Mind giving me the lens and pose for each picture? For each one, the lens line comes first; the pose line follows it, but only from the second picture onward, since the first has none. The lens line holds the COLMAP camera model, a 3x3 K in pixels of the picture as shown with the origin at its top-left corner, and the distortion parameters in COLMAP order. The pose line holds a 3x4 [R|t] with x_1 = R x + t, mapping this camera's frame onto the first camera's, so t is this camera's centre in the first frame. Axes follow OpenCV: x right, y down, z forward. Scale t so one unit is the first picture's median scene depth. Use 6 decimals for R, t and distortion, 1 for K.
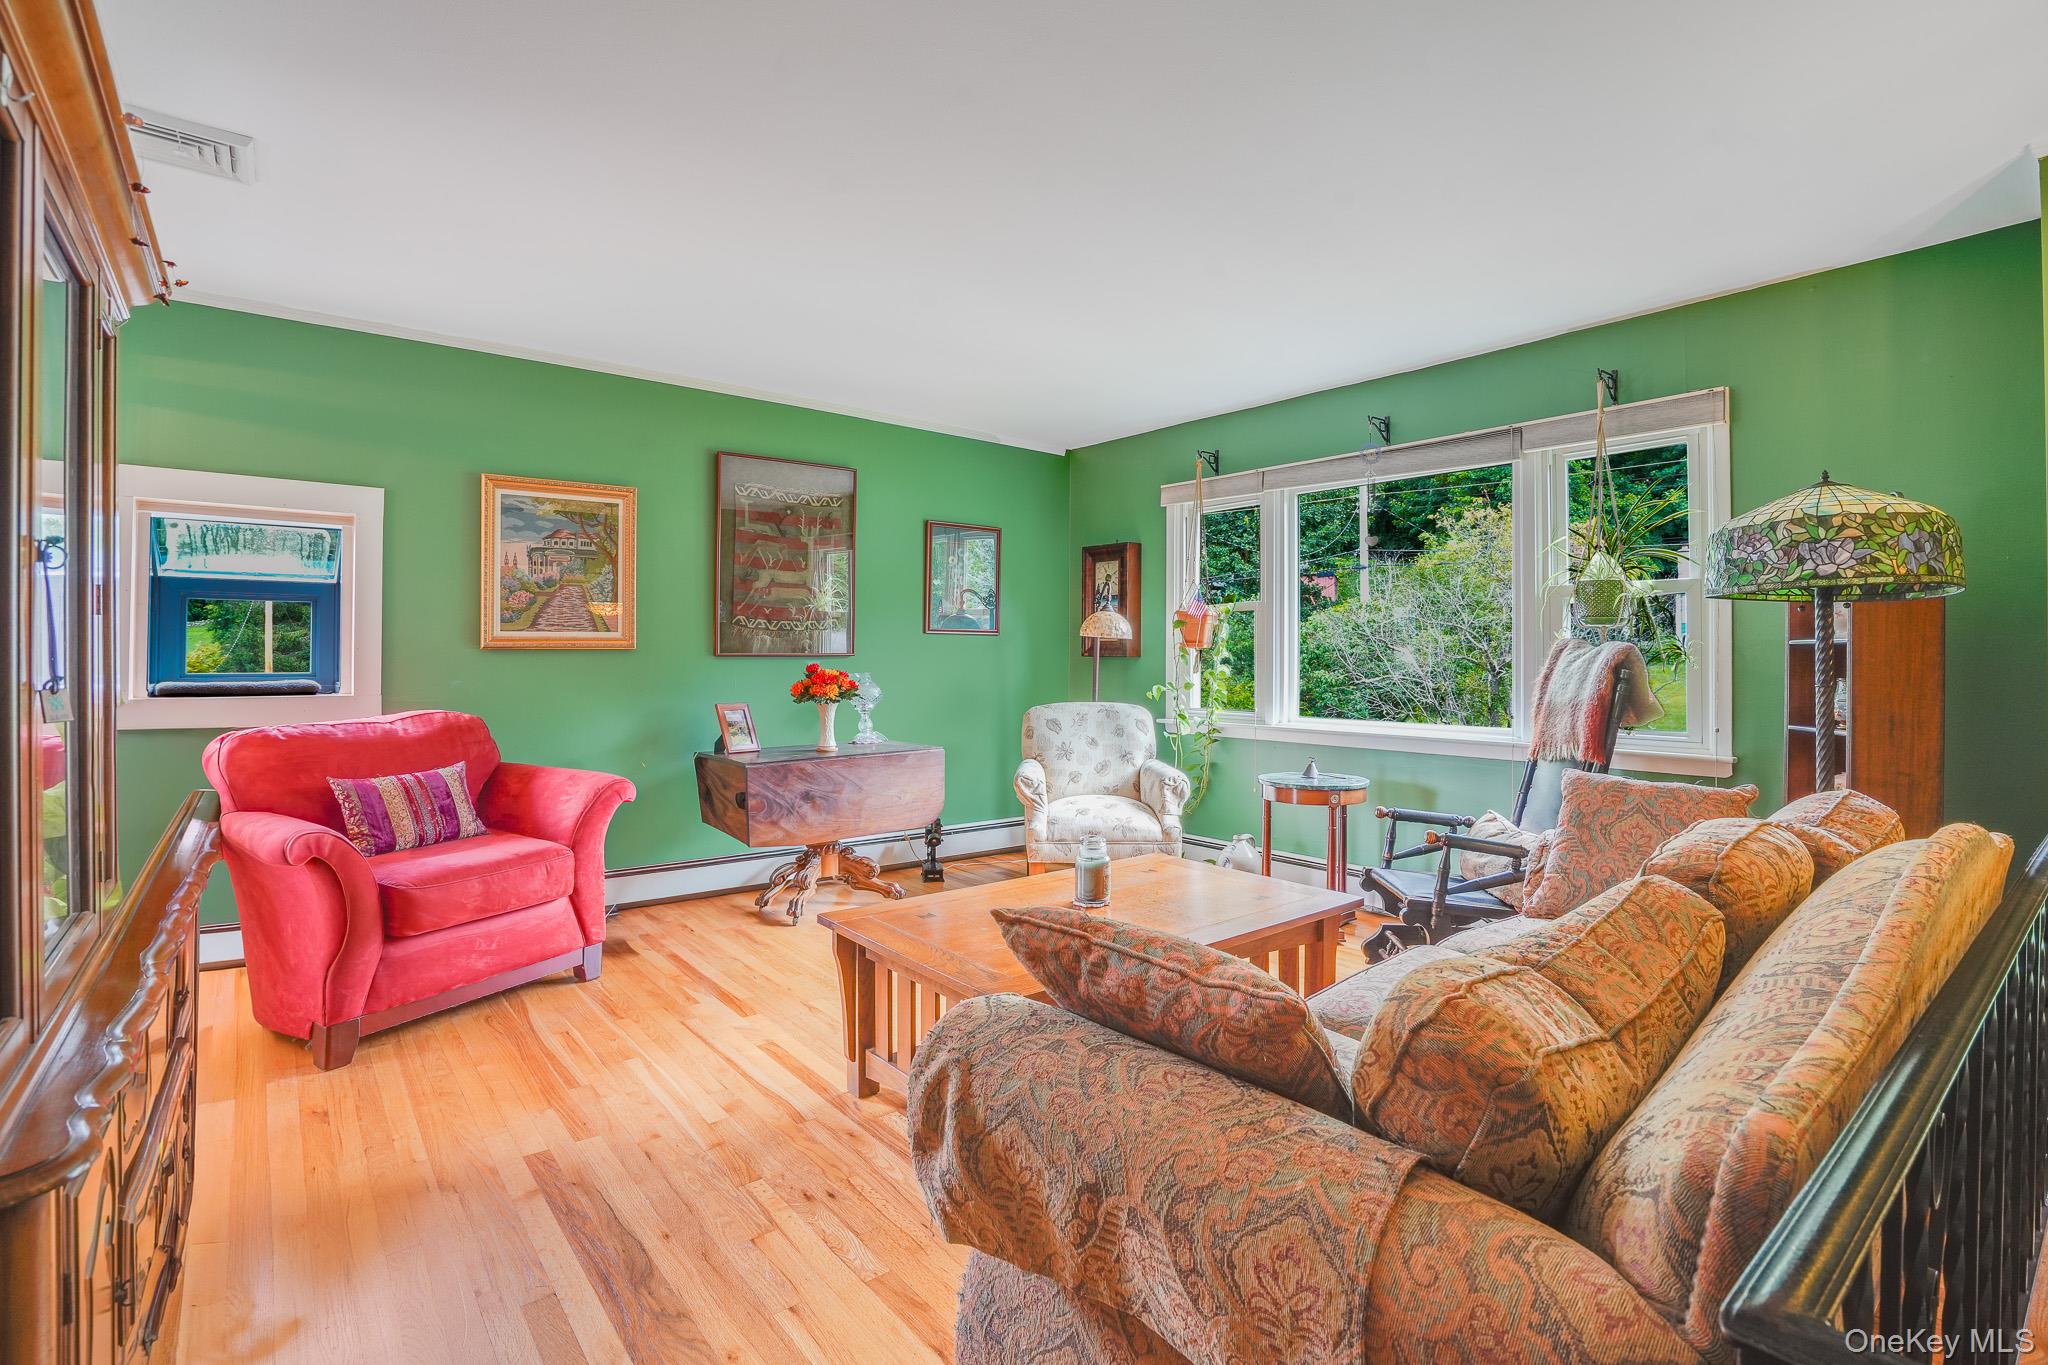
lens RADIAL K [[960.5, 0, 1061.4], [0, 960.5, 644.6], [0, 0, 1]] dist [-0.047357, 0.013887]
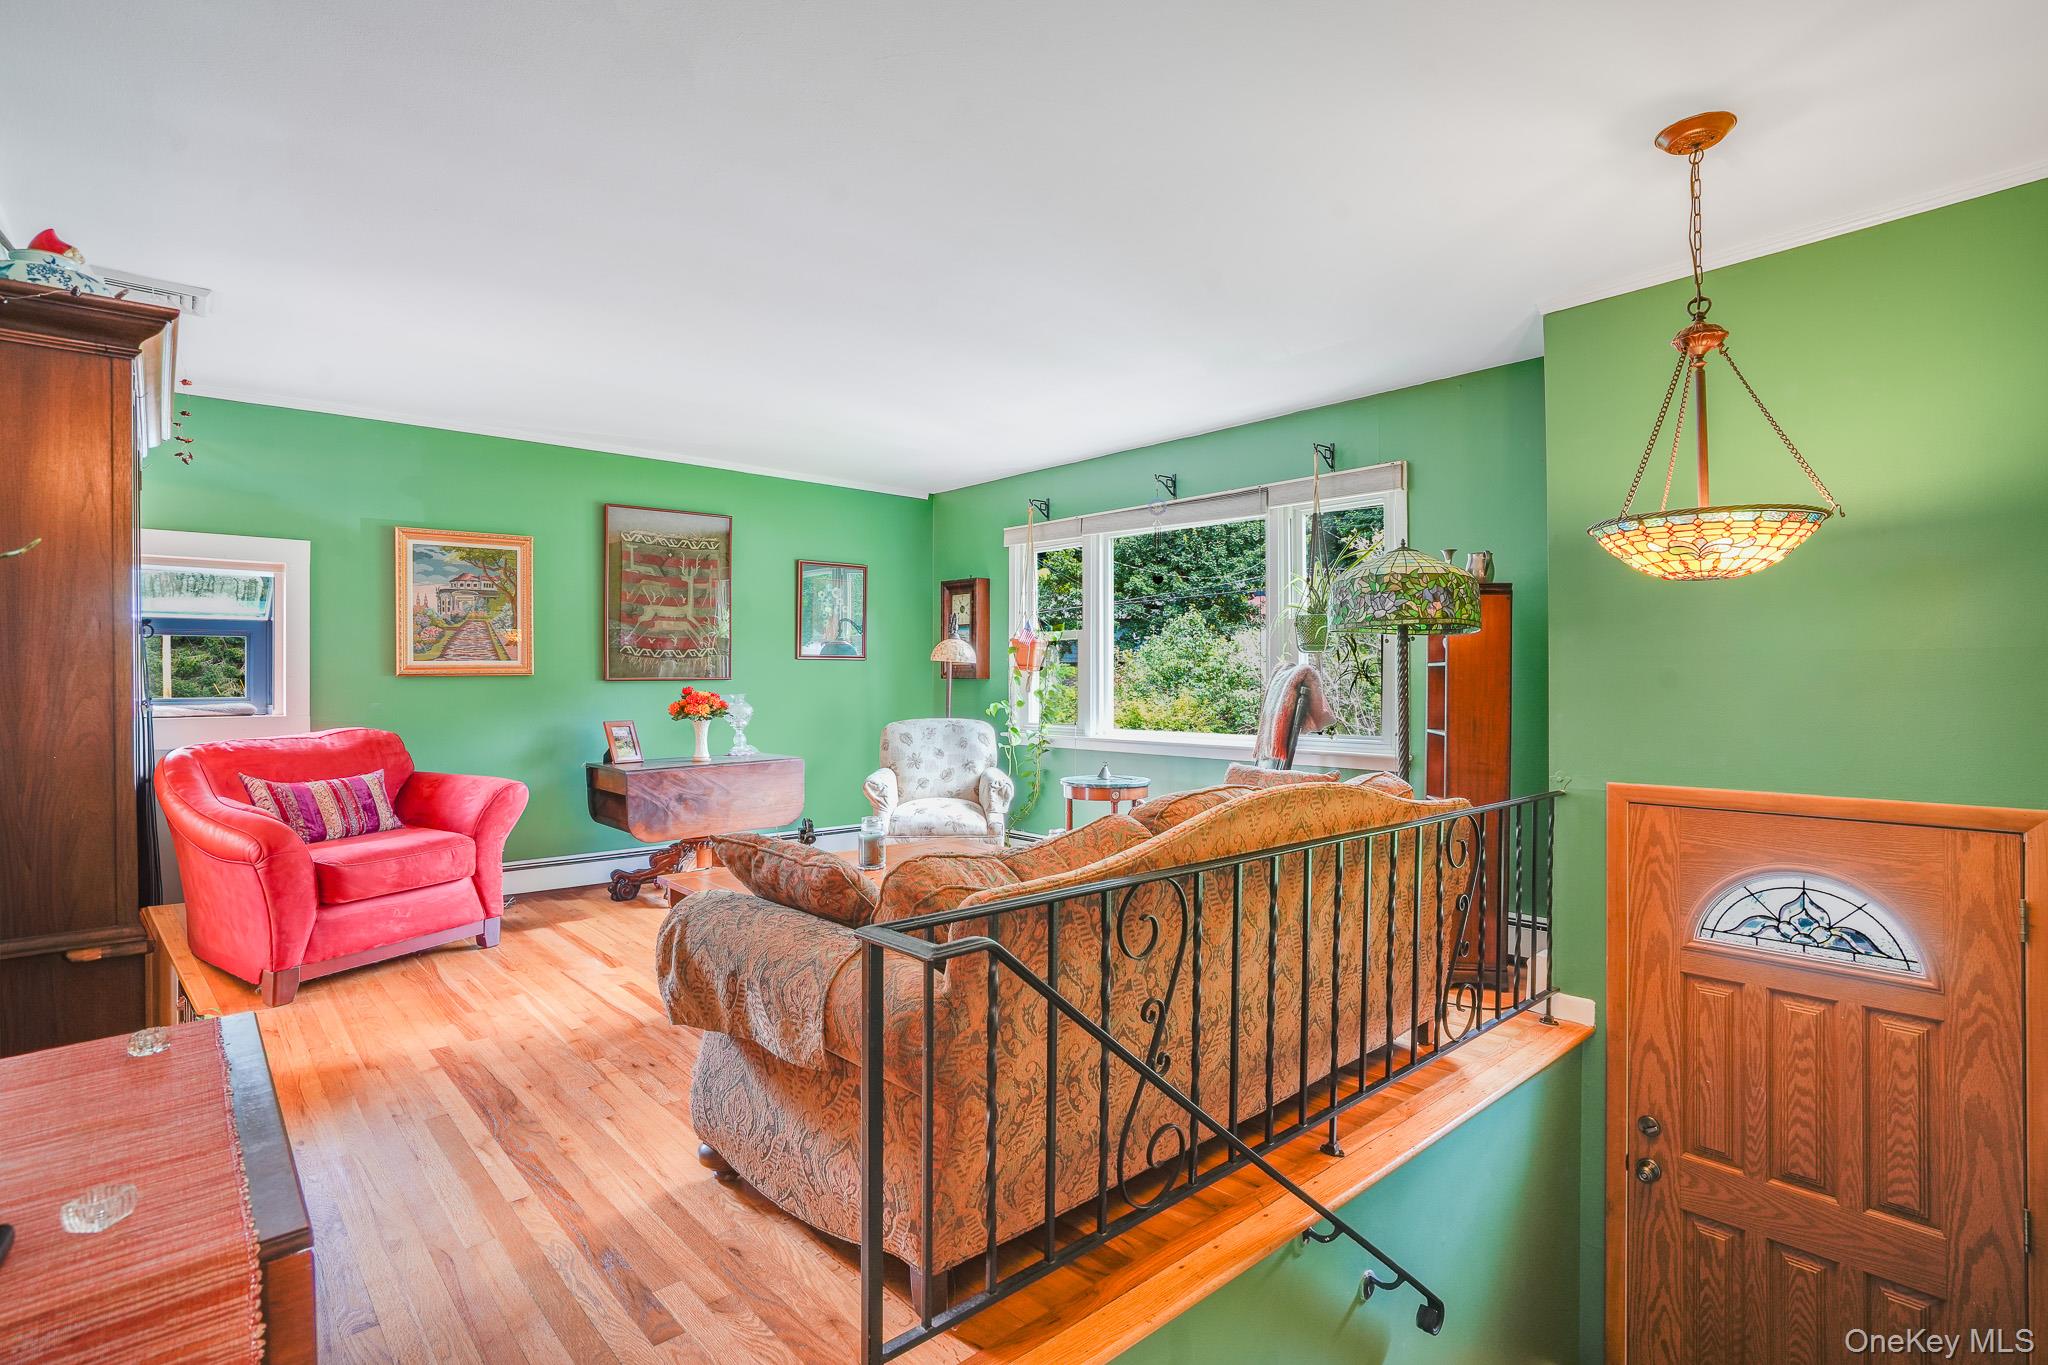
lens RADIAL K [[960.5, 0, 1038.5], [0, 960.5, 673.7], [0, 0, 1]] dist [-0.047357, 0.013887]
pose [[0.998967, -0.006527, 0.044971, 0.146544], [0.006137, 0.999943, 0.008785, -0.004186], [-0.045026, -0.008500, 0.998950, -0.230998]]
